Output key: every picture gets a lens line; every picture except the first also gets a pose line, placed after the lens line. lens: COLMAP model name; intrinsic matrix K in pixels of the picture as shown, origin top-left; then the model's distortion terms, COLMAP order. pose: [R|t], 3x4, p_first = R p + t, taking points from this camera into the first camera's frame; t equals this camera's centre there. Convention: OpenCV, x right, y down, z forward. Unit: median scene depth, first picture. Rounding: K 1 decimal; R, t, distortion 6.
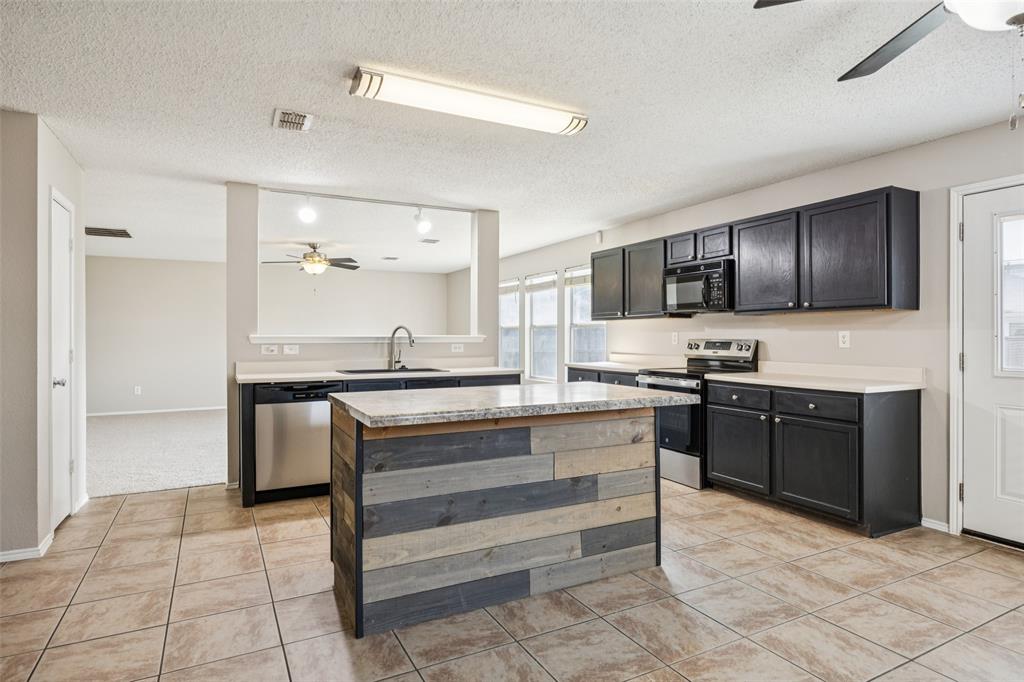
lens RADIAL K [[557.8, 0, 503.6], [0, 557.8, 341.8], [0, 0, 1]] dist [-0.000335, -0.000230]
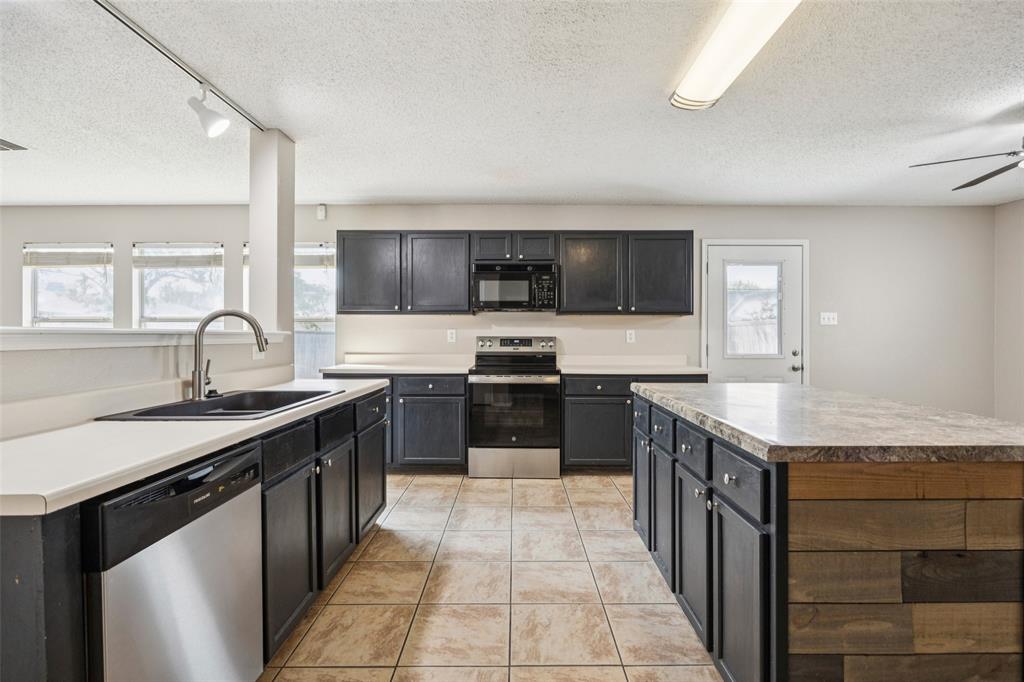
lens RADIAL K [[491.0, 0, 513.5], [0, 491.0, 341.1], [0, 0, 1]] dist [-0.020831, -0.000307]
pose [[0.454315, -0.009691, 0.890788, -0.464291], [0.006769, 0.999950, 0.007426, -0.002831], [-0.890815, 0.002656, 0.454358, 0.583974]]
